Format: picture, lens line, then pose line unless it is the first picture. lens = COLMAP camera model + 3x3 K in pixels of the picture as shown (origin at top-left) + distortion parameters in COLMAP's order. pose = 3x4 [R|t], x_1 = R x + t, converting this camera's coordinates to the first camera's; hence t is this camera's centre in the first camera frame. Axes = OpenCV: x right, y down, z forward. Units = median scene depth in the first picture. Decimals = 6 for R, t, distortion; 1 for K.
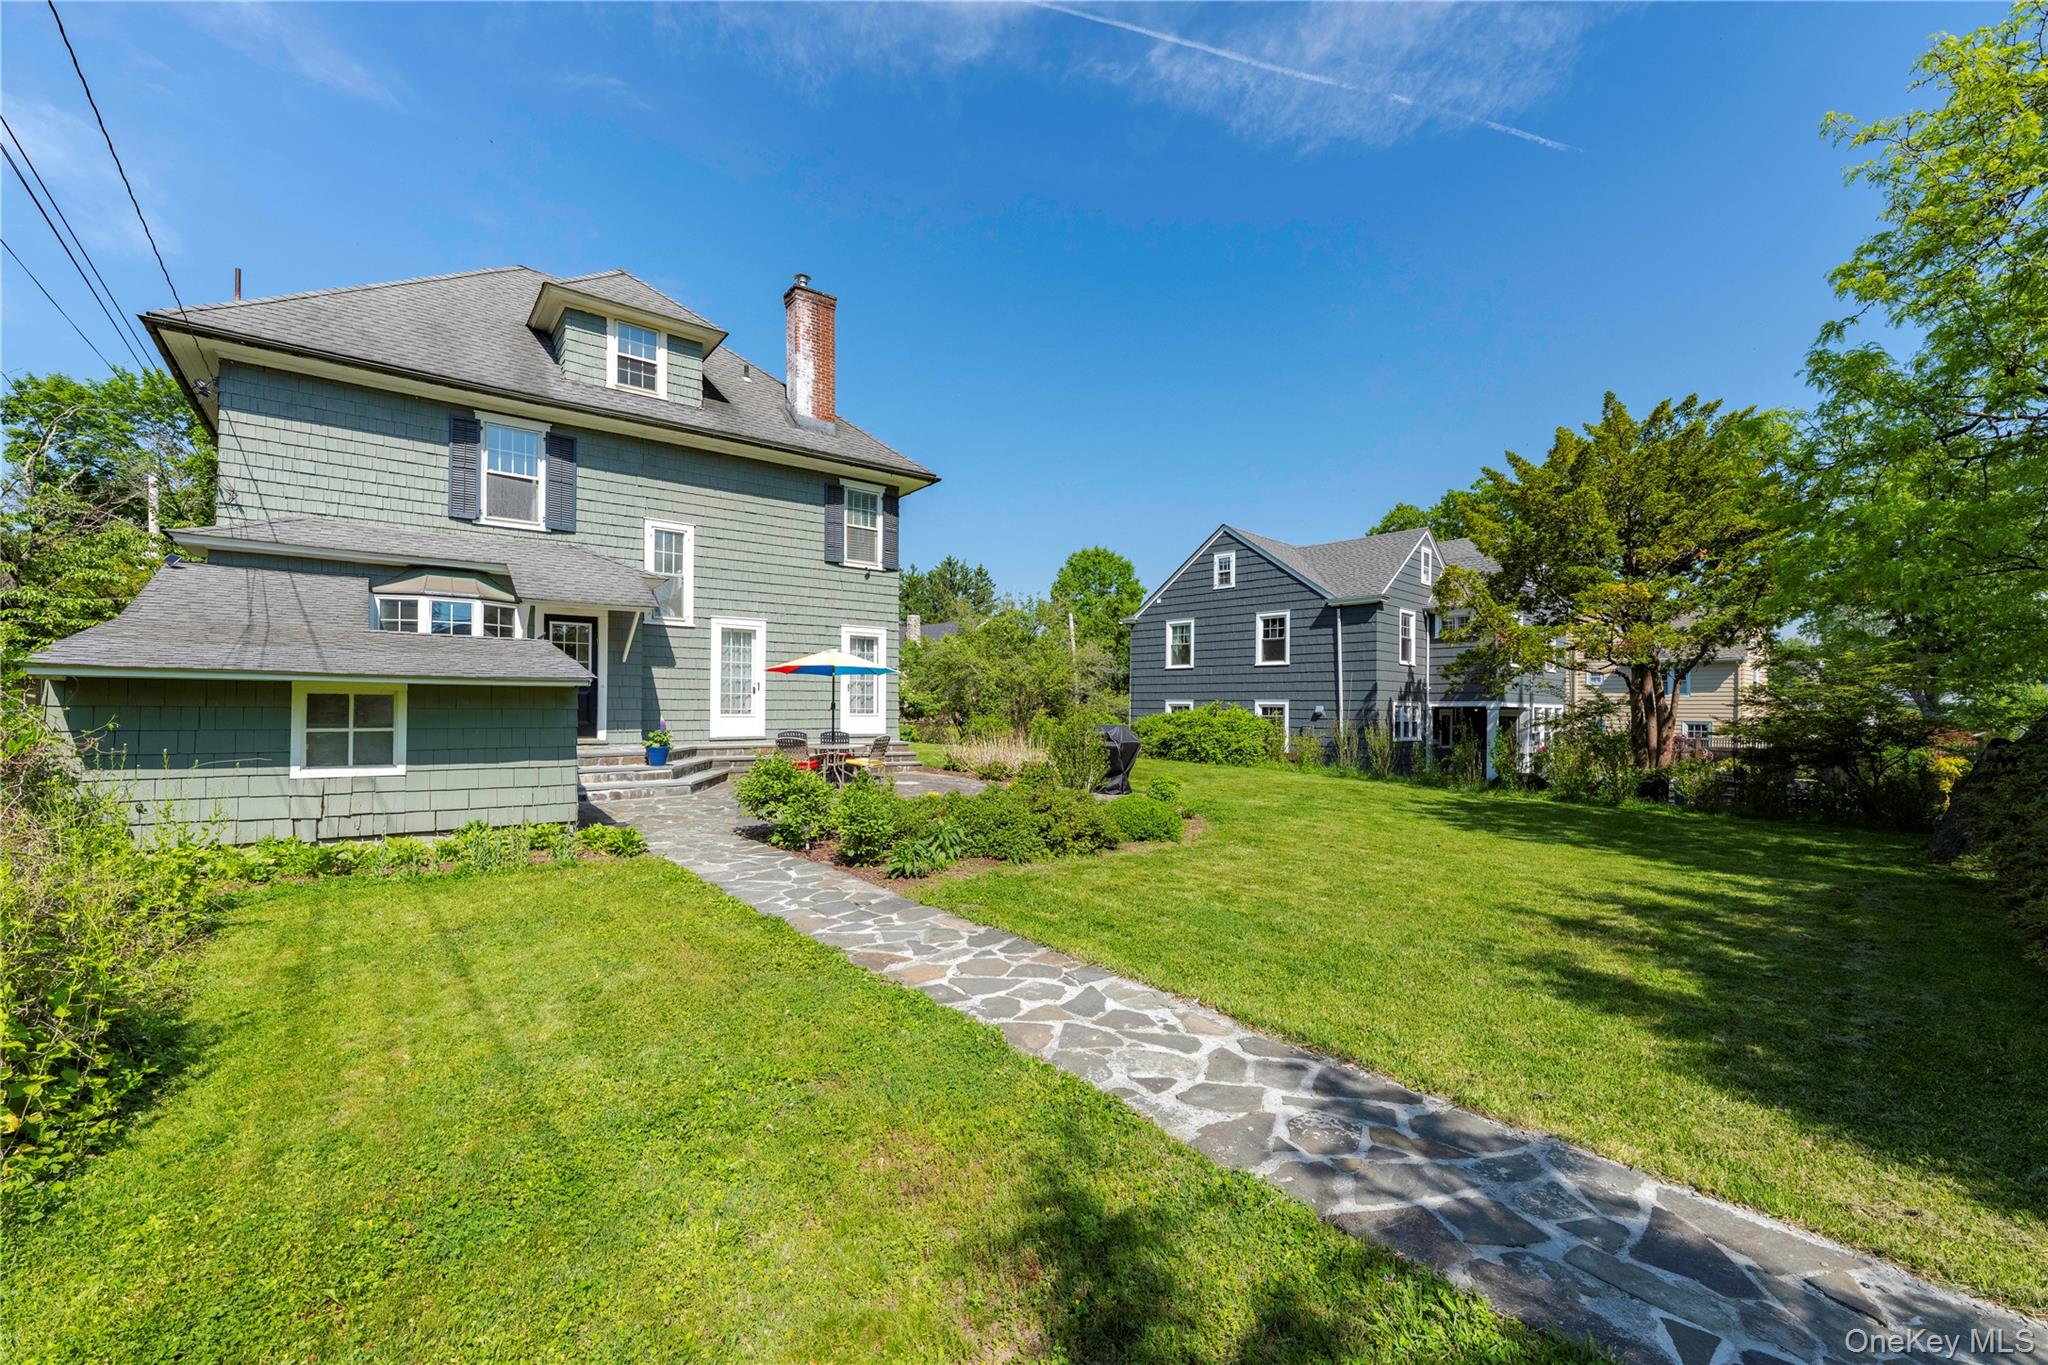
lens RADIAL K [[846.4, 0, 1023.7], [0, 846.4, 695.2], [0, 0, 1]] dist [0.001047, -0.000043]
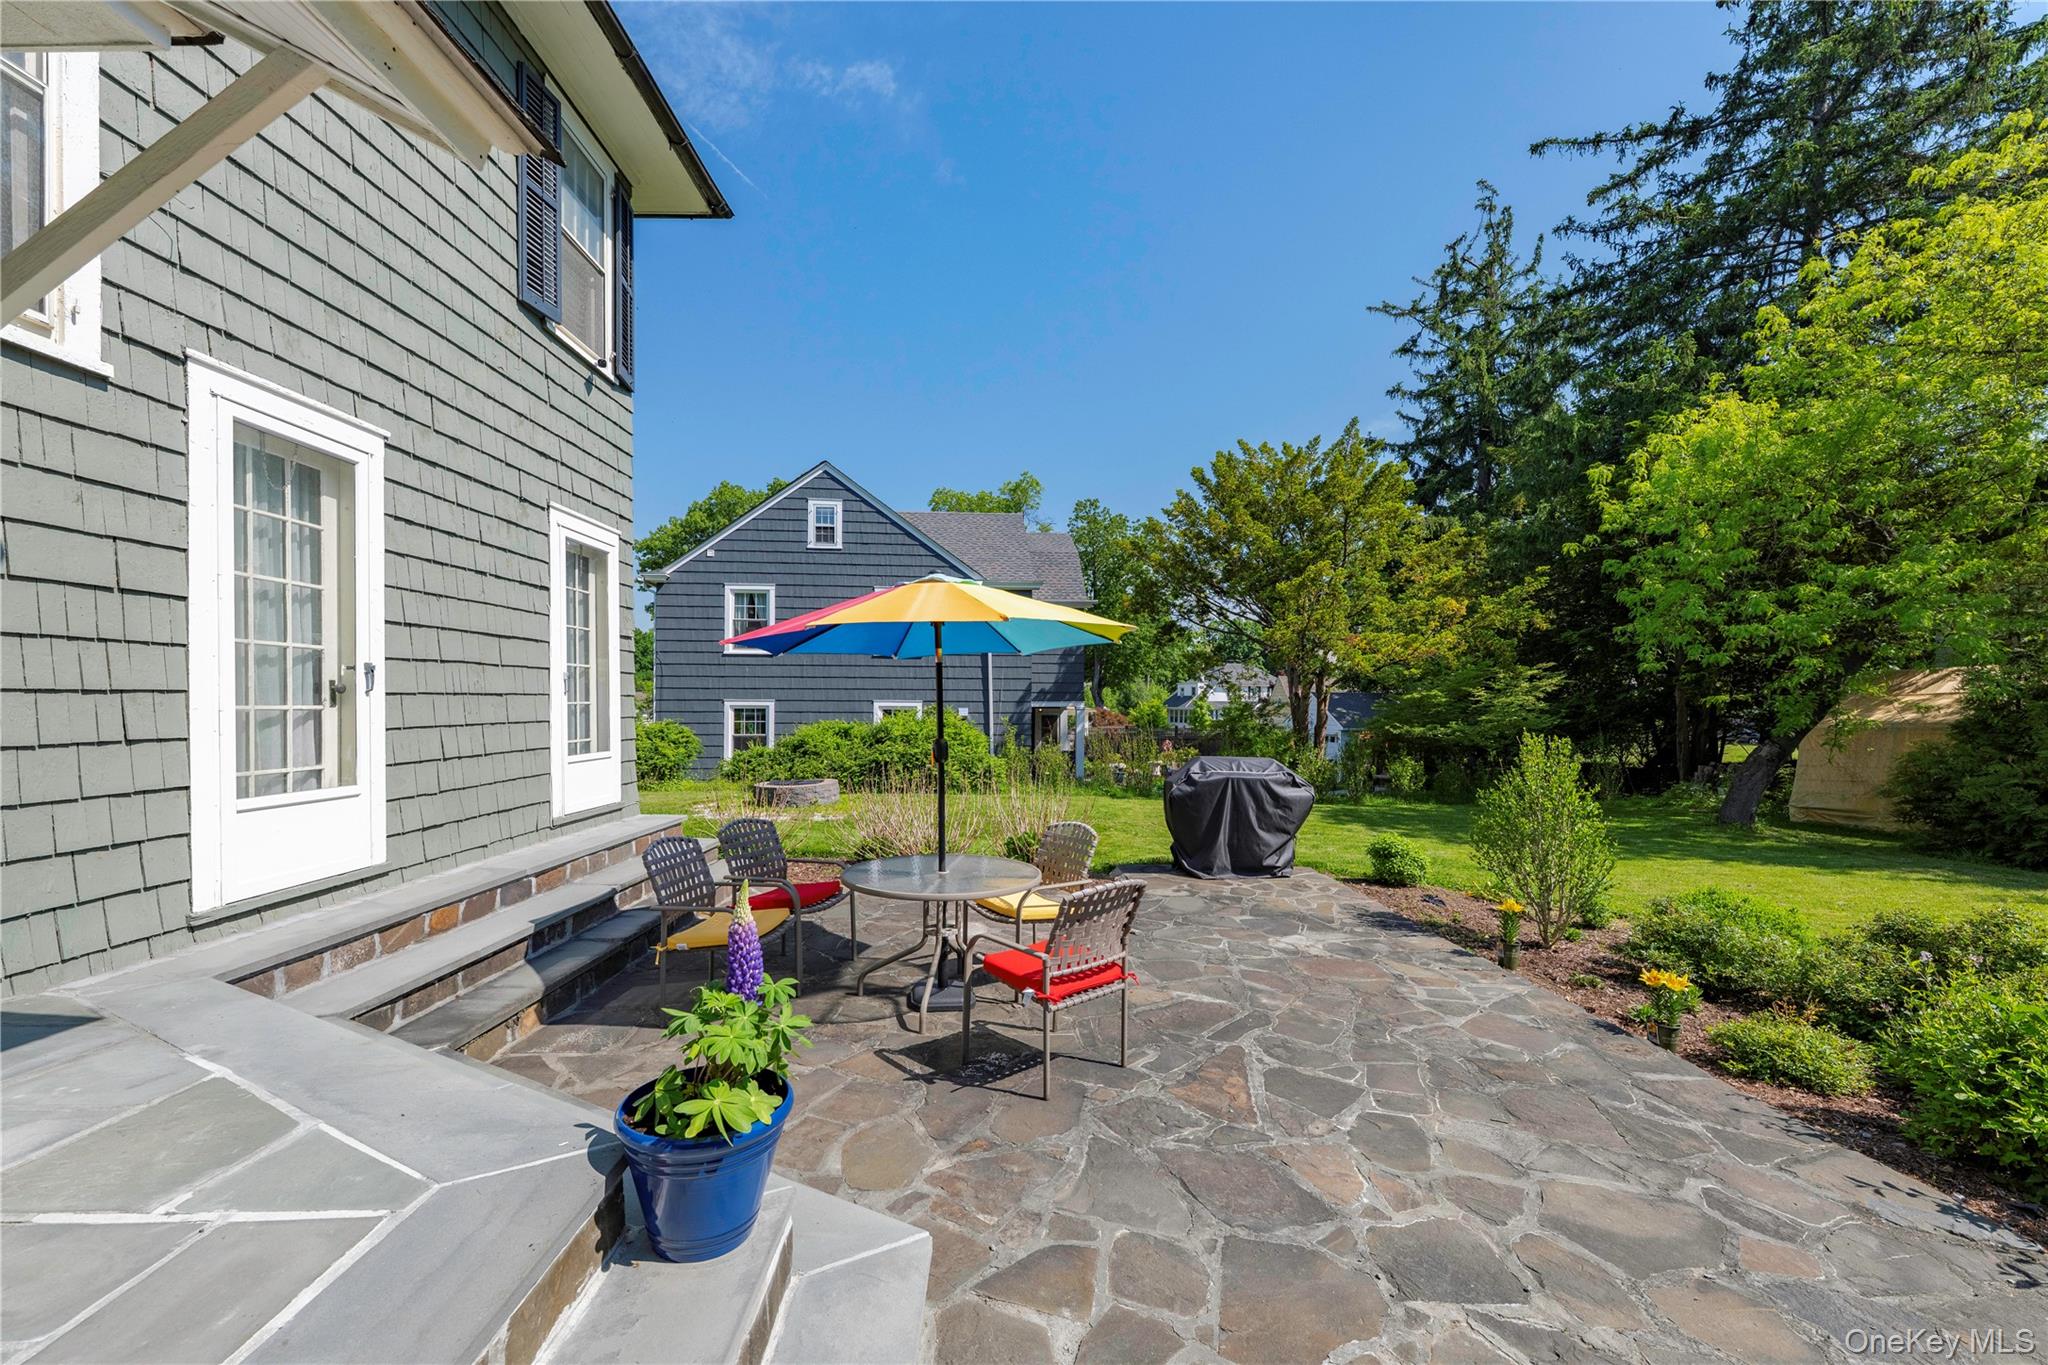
lens RADIAL K [[846.4, 0, 1029.5], [0, 846.4, 695.2], [0, 0, 1]] dist [0.001047, -0.000043]
pose [[0.594648, 0.001445, 0.803985, -0.282261], [-0.011737, 0.999907, 0.006884, -0.006672], [-0.803900, -0.013530, 0.594610, 0.474549]]
